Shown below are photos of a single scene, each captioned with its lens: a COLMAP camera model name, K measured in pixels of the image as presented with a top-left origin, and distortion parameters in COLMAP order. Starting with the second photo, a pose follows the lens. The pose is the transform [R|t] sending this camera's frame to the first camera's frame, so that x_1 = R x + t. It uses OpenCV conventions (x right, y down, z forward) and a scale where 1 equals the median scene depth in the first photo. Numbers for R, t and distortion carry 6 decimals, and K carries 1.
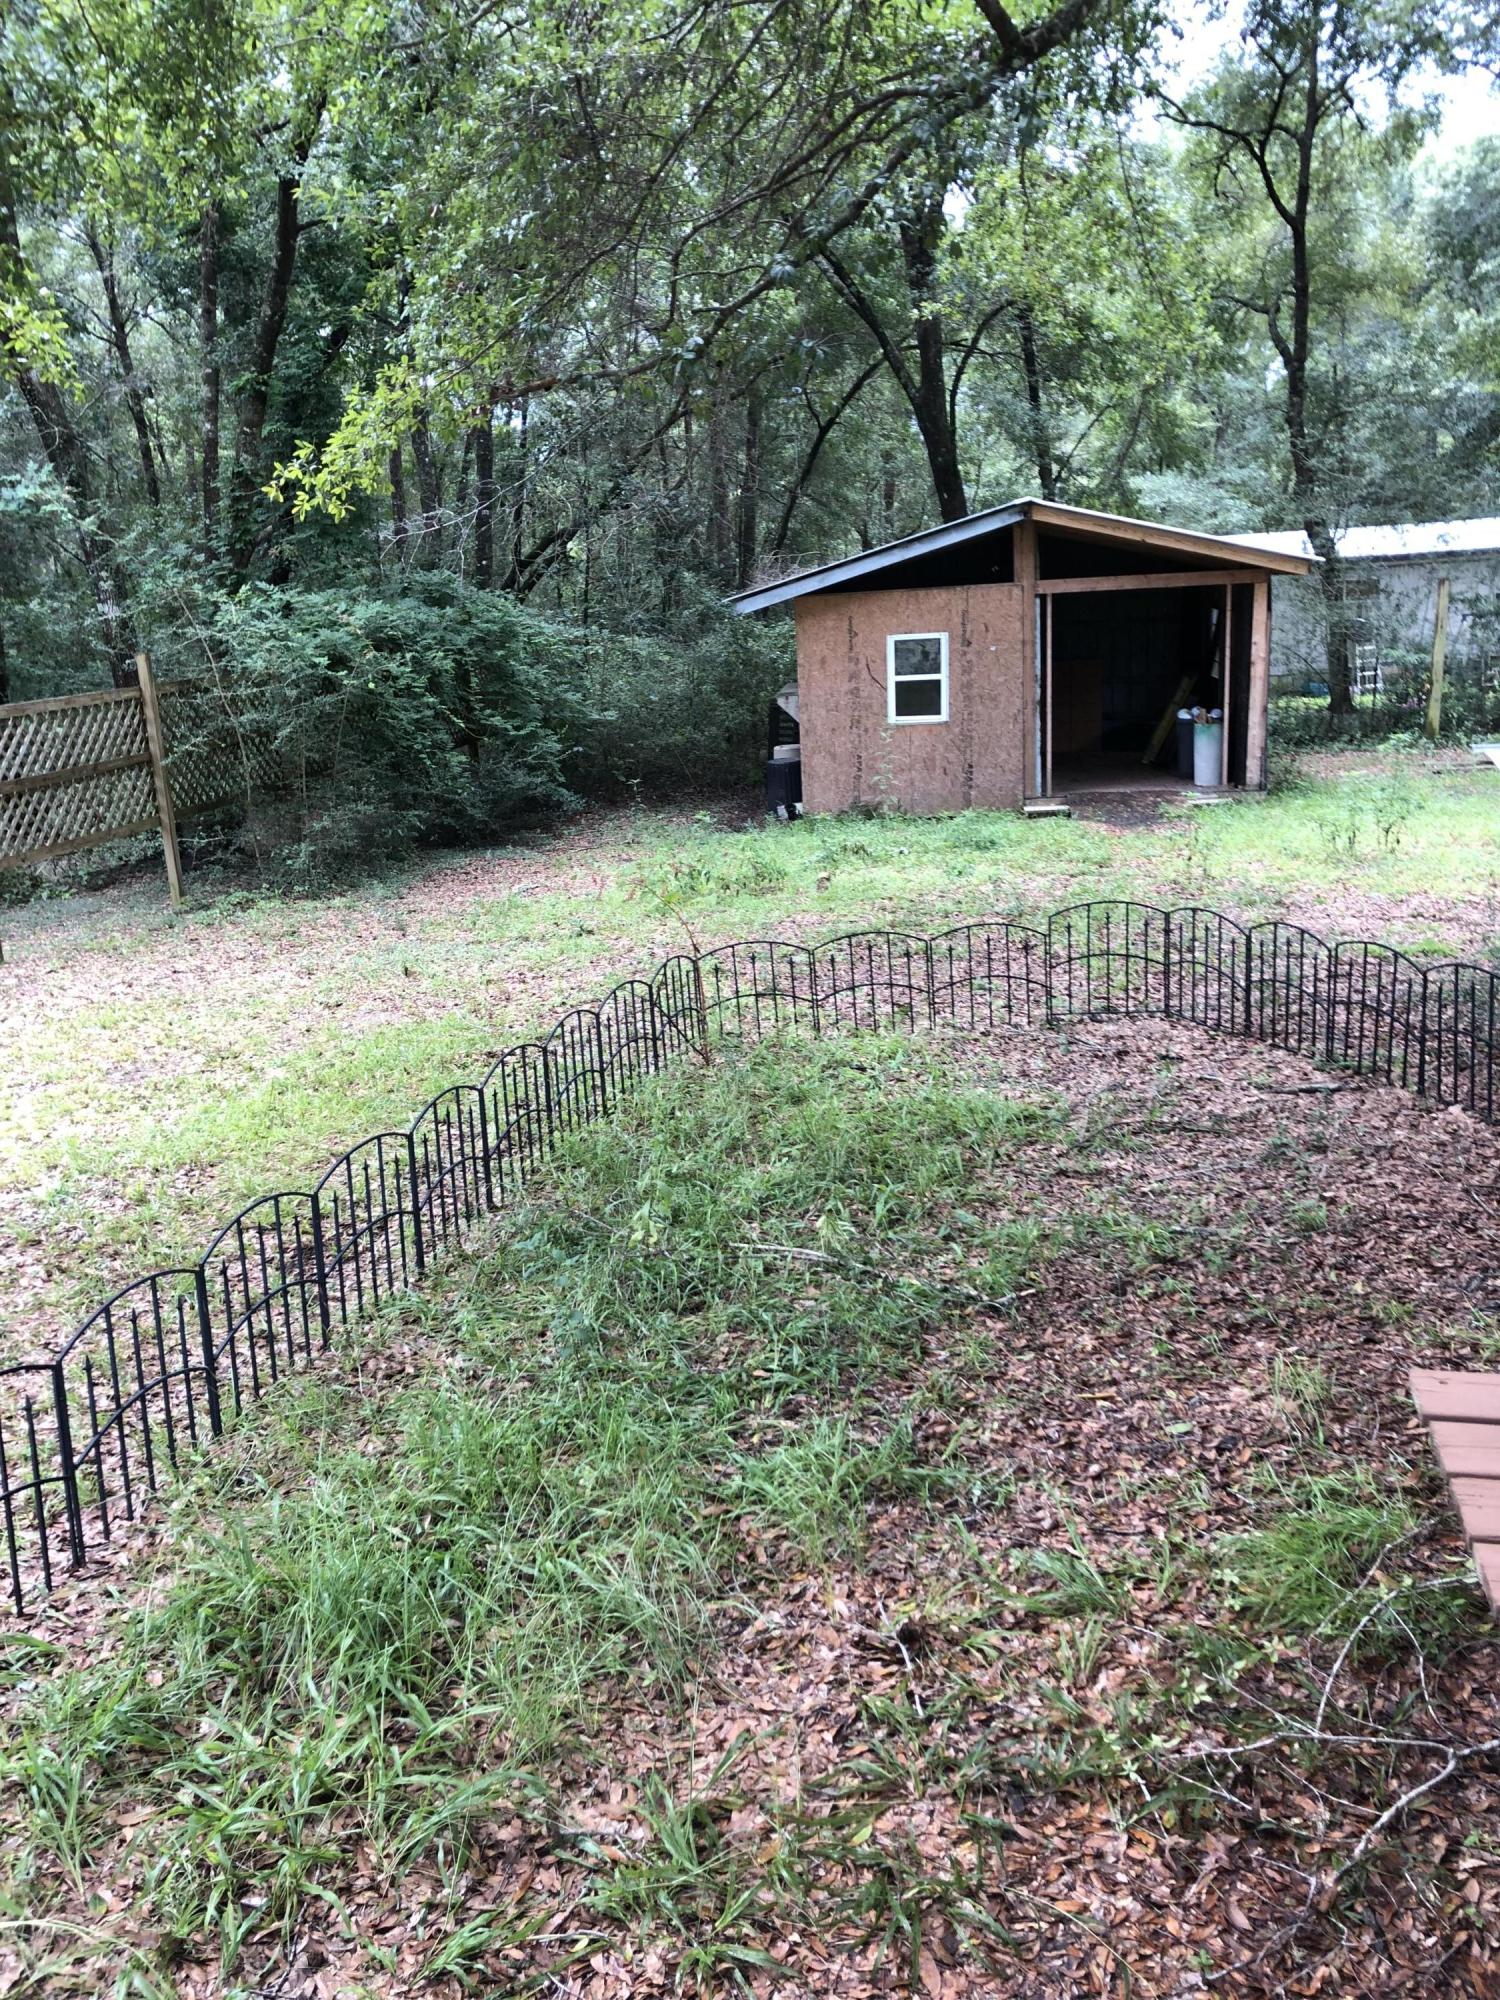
lens RADIAL K [[1667.0, 0, 750.0], [0, 1667.0, 1000.0], [0, 0, 1]] dist [0.053879, -0.106310]
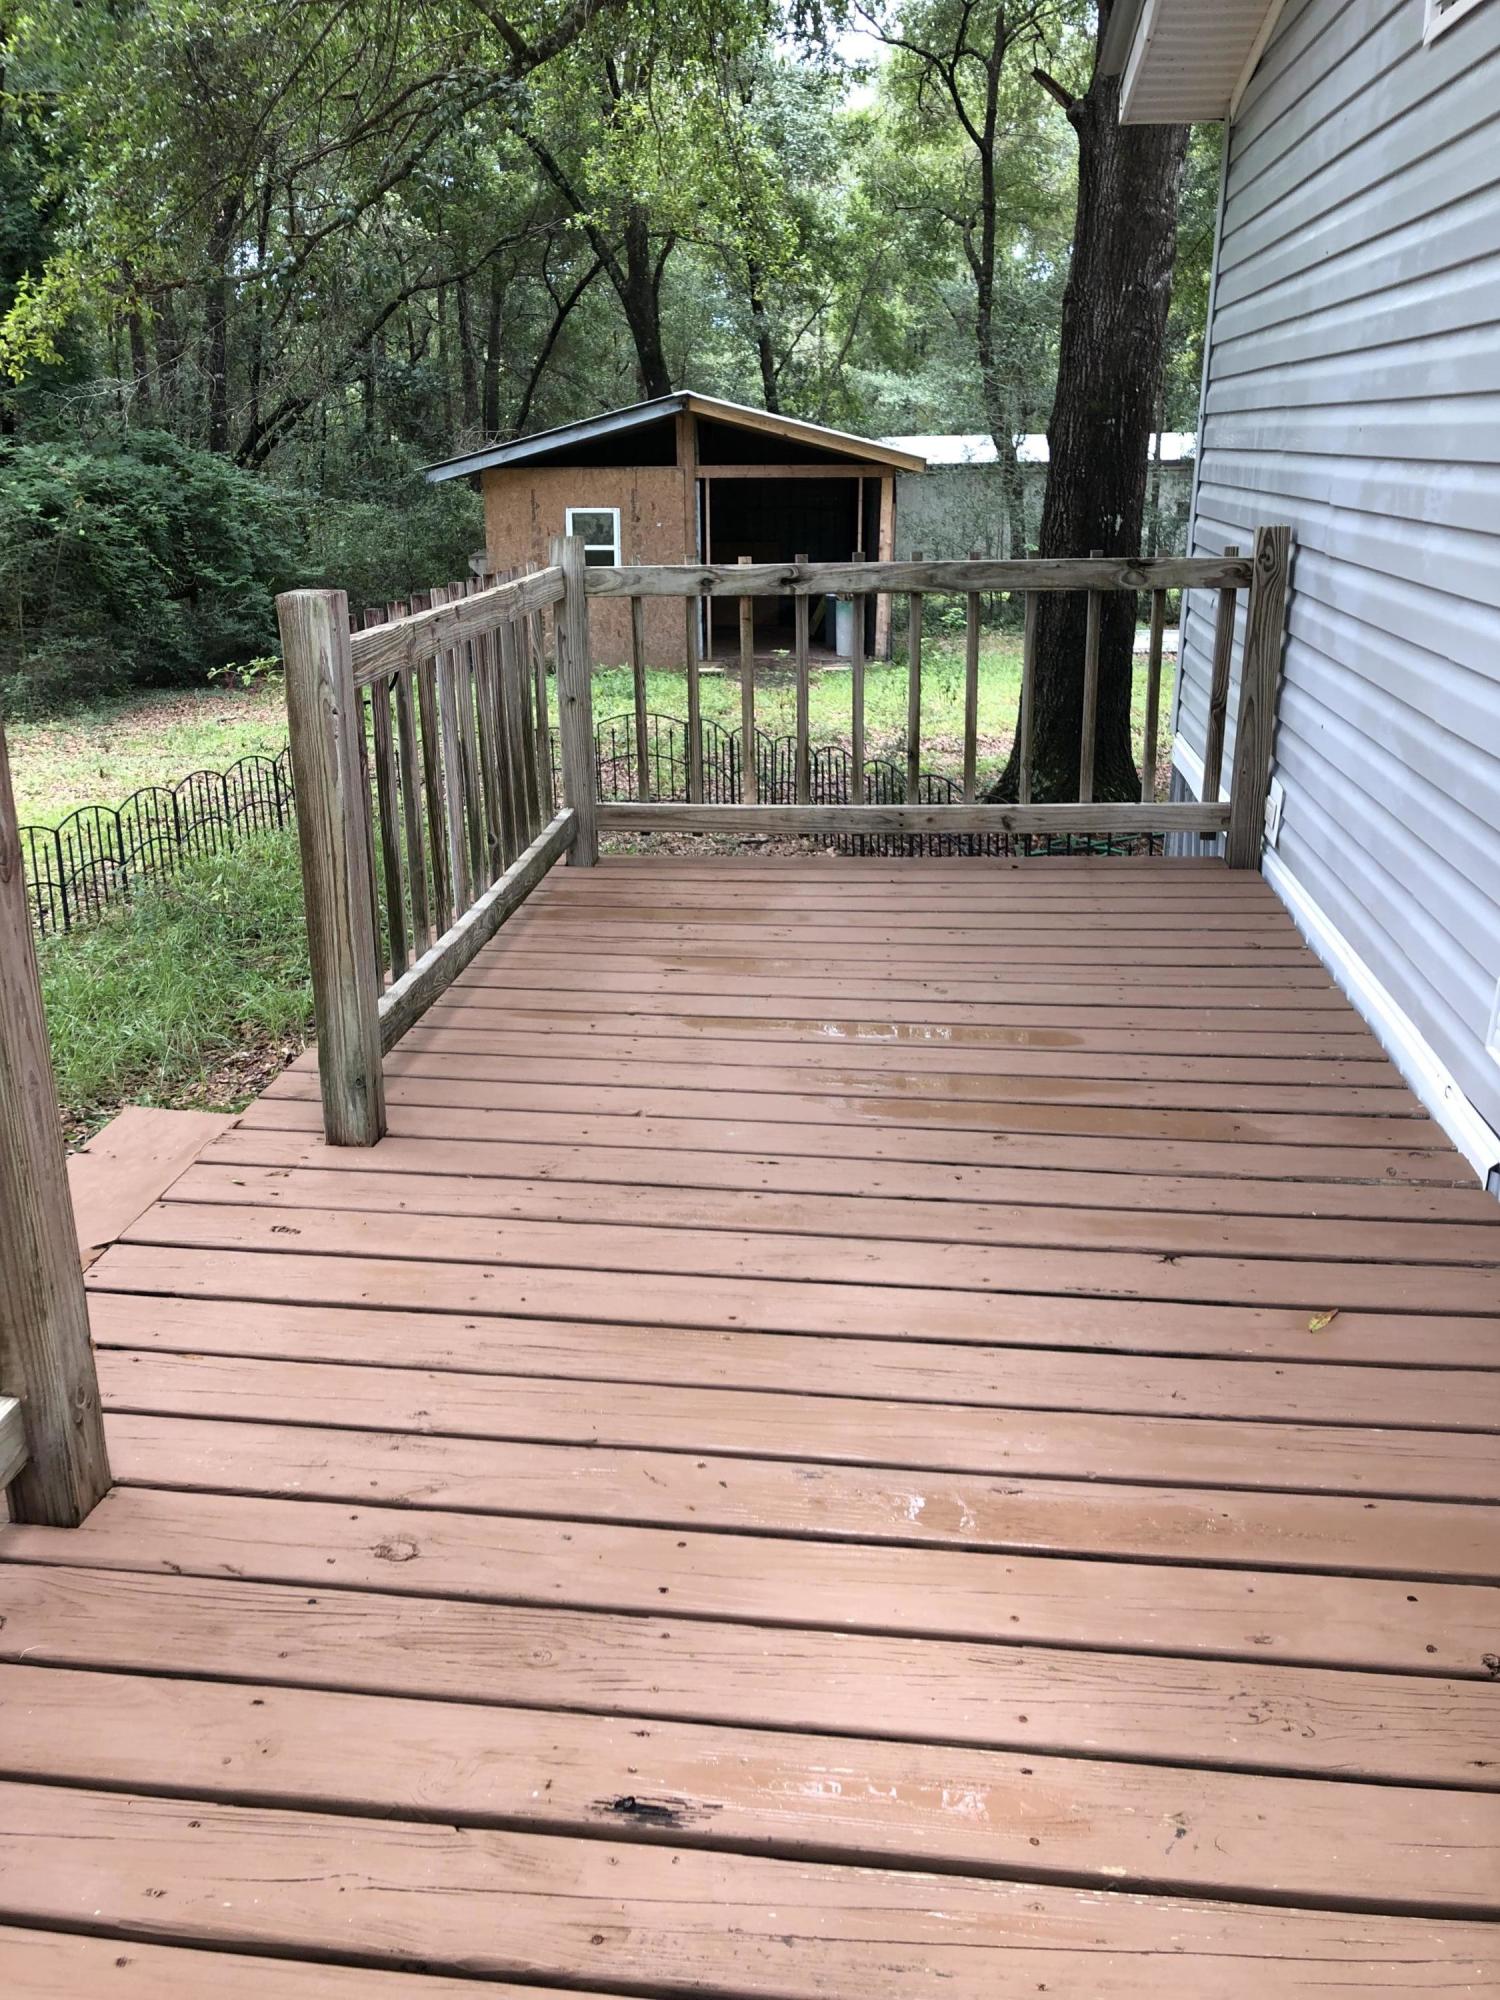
lens RADIAL K [[1624.8, 0, 753.9], [0, 1624.8, 1040.0], [0, 0, 1]] dist [-0.005923, -0.004121]
pose [[0.990081, 0.000009, 0.140498, 0.053884], [-0.013390, 0.995454, 0.094293, 0.033567], [-0.139859, -0.095239, 0.985581, -0.130705]]
